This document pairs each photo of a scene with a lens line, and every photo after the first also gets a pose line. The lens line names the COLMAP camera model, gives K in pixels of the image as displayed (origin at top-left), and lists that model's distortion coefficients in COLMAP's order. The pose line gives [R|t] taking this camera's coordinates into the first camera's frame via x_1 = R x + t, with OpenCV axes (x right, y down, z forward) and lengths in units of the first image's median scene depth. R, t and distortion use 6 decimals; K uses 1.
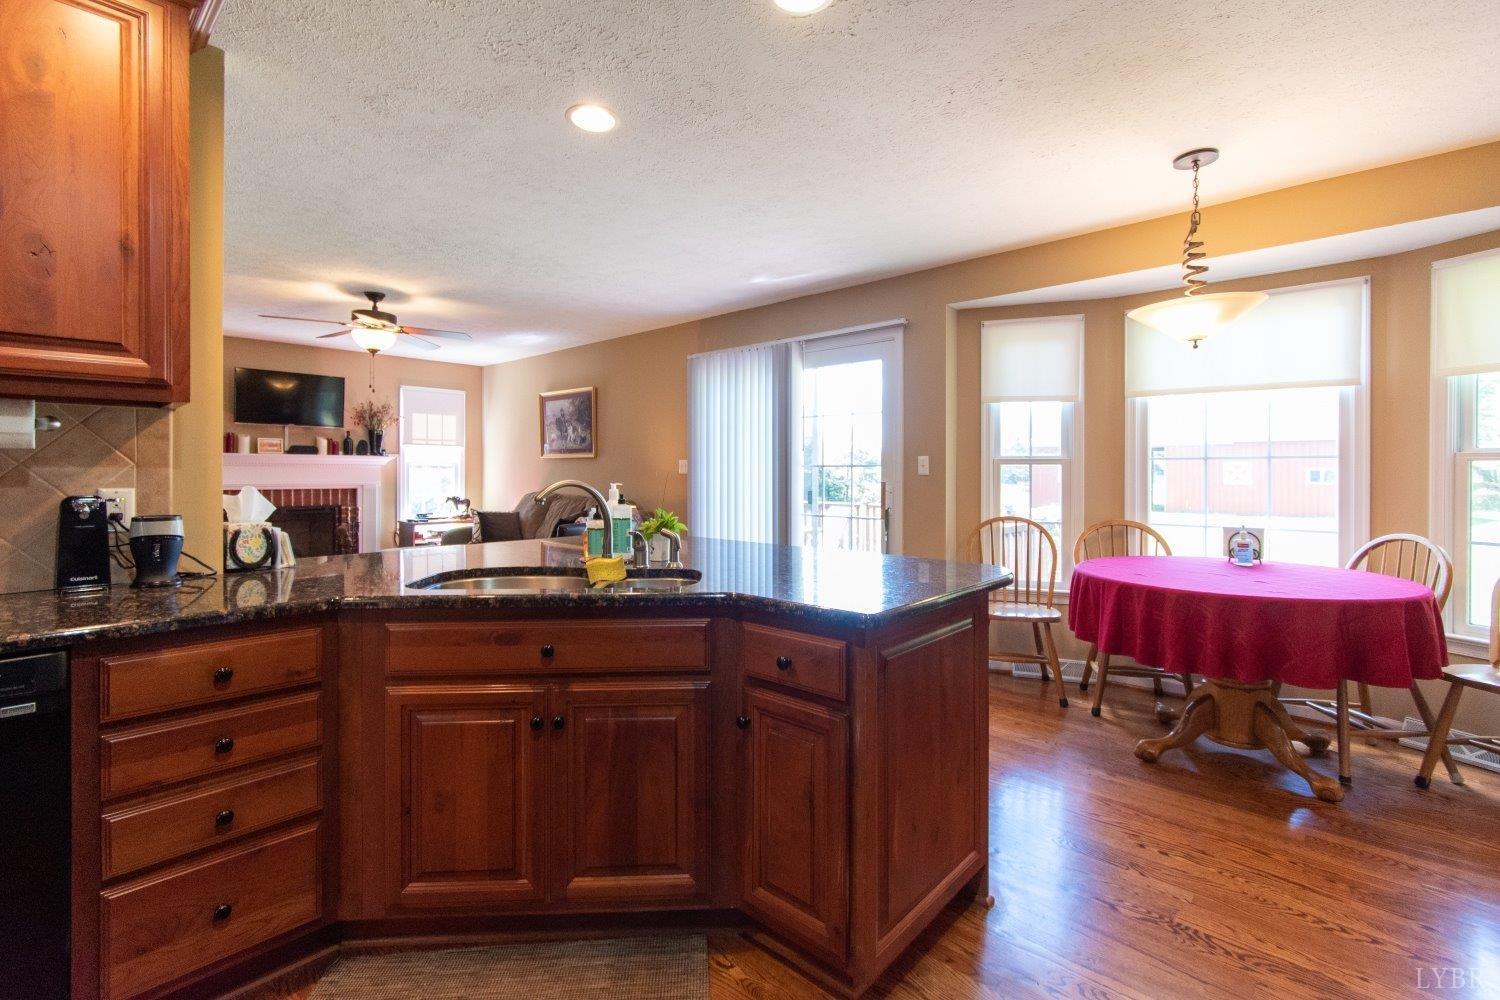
lens RADIAL K [[686.9, 0, 761.8], [0, 686.9, 472.8], [0, 0, 1]] dist [0.005519, -0.001184]
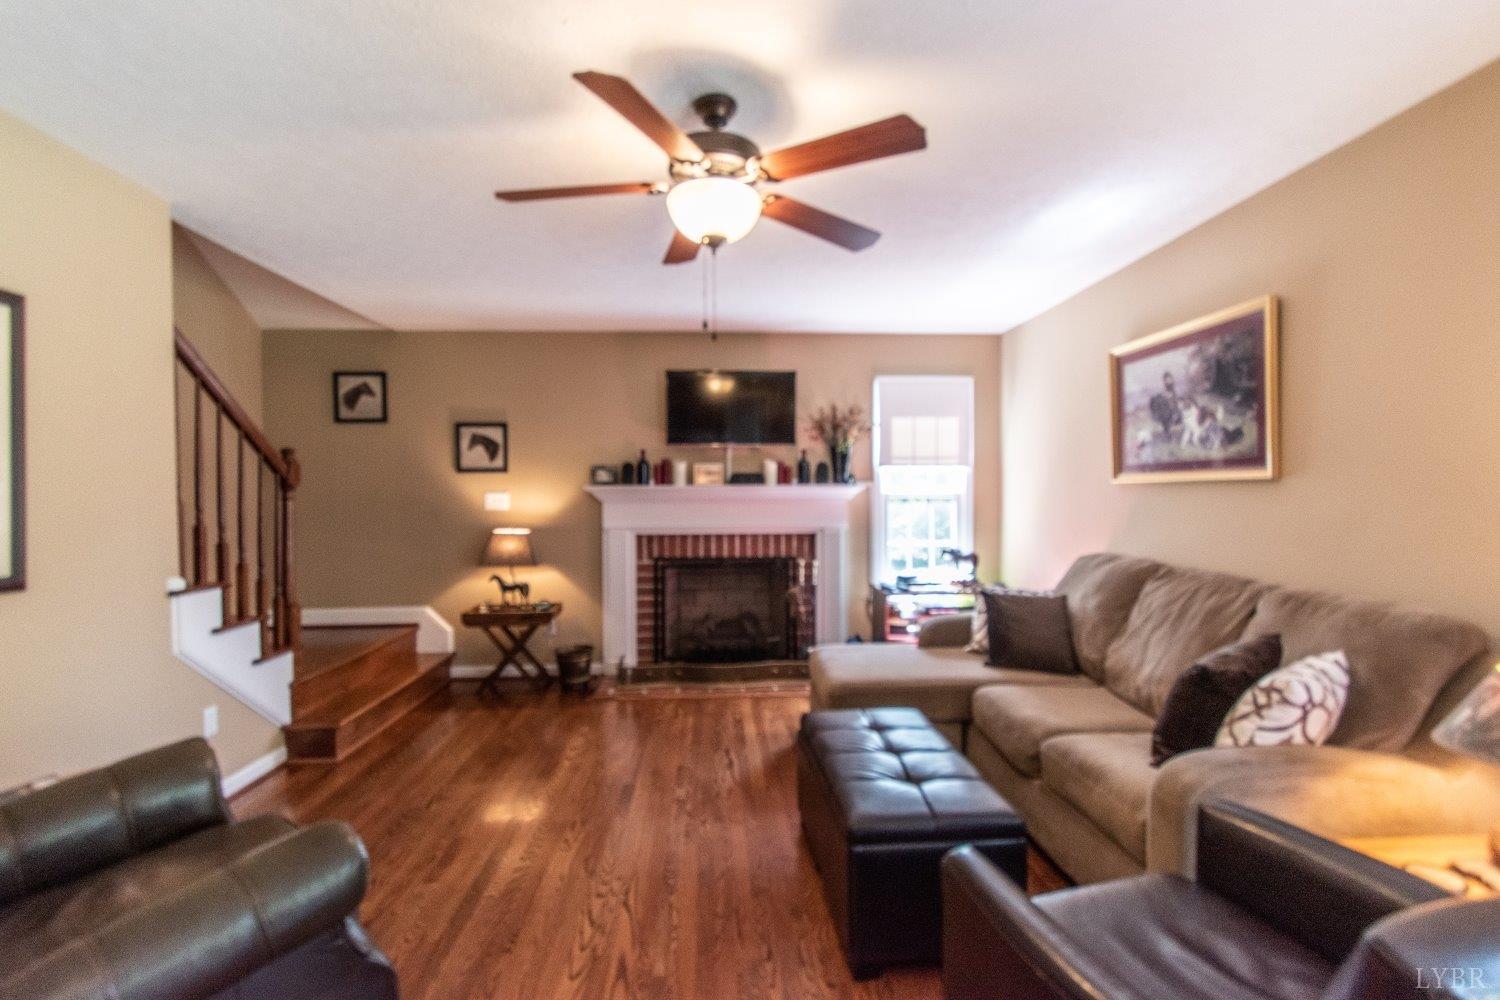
lens RADIAL K [[686.9, 0, 724.1], [0, 686.9, 509.3], [0, 0, 1]] dist [0.005519, -0.001184]
pose [[0.702570, 0.006077, -0.711588, -0.175407], [0.006017, 0.999877, 0.014480, -0.011884], [0.711589, -0.014455, 0.702447, 0.480739]]
